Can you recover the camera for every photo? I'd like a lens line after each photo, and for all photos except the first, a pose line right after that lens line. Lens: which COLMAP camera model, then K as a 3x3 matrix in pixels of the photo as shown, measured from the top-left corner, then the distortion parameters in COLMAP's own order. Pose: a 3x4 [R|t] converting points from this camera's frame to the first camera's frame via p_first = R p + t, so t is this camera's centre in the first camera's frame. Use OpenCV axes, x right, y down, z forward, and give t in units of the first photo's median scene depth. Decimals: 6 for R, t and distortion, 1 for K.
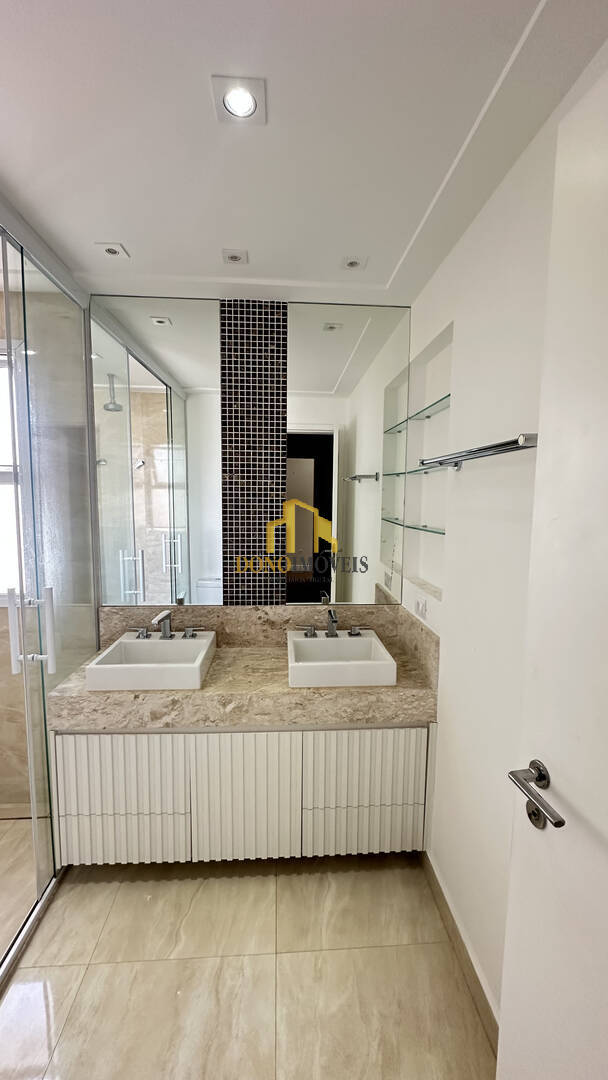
lens RADIAL K [[430.4, 0, 306.4], [0, 430.4, 539.7], [0, 0, 1]] dist [-0.005951, 0.001205]
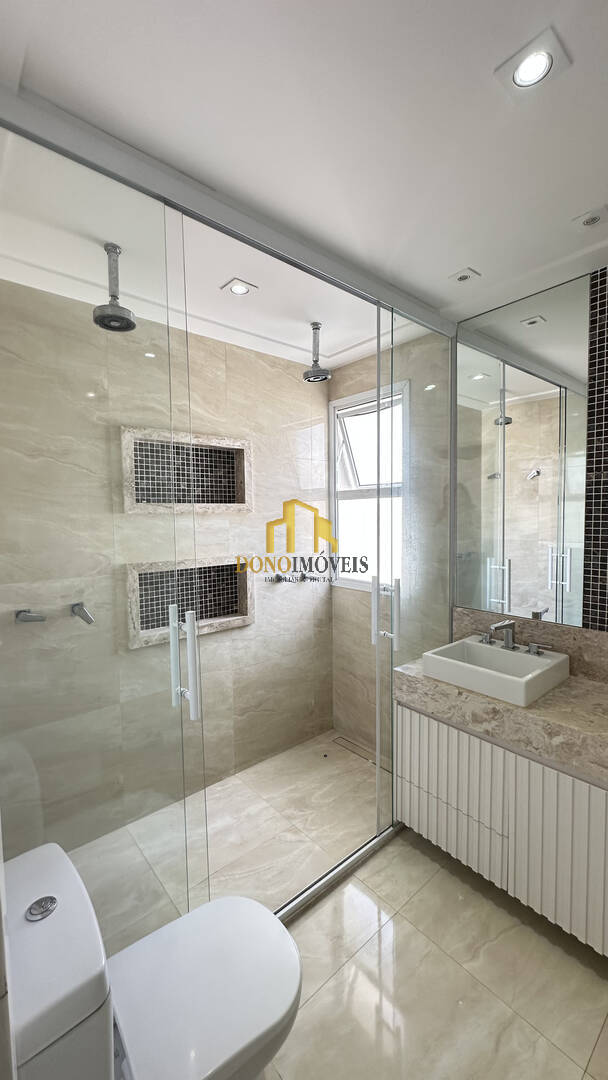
lens RADIAL K [[430.4, 0, 307.1], [0, 430.4, 539.8], [0, 0, 1]] dist [-0.005951, 0.001205]
pose [[0.600442, 0.029248, -0.799133, 0.187318], [-0.062570, 0.997985, -0.010488, 0.028027], [0.797216, 0.056299, 0.601063, 0.058236]]
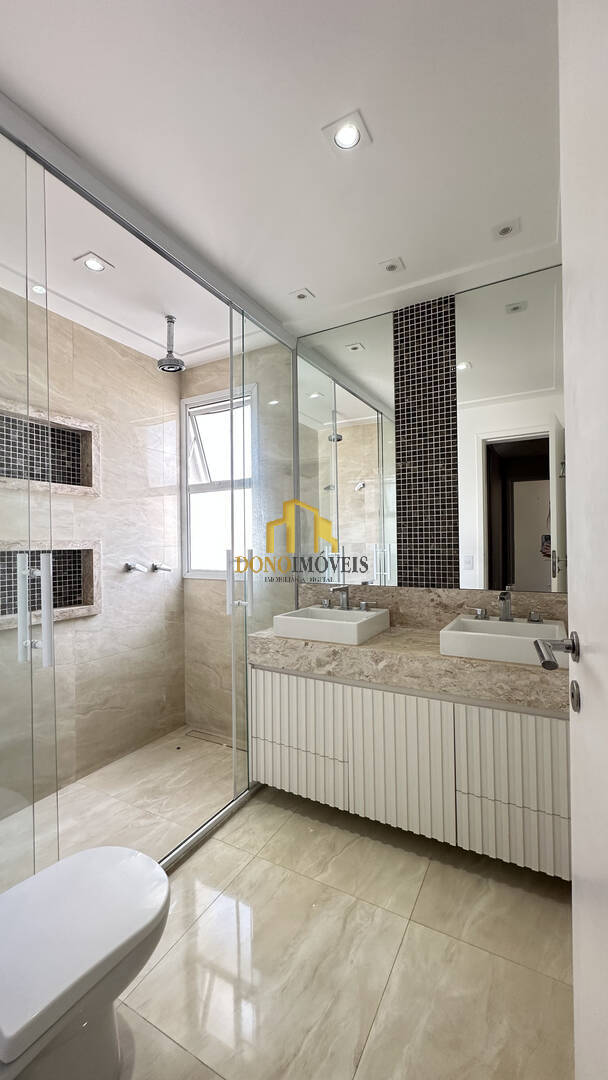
lens RADIAL K [[430.4, 0, 306.3], [0, 430.4, 539.9], [0, 0, 1]] dist [-0.005951, 0.001205]
pose [[0.840247, -0.024832, -0.541634, 0.235652], [-0.033430, 0.994677, -0.097463, 0.183405], [0.541172, 0.100000, 0.834945, -0.014960]]
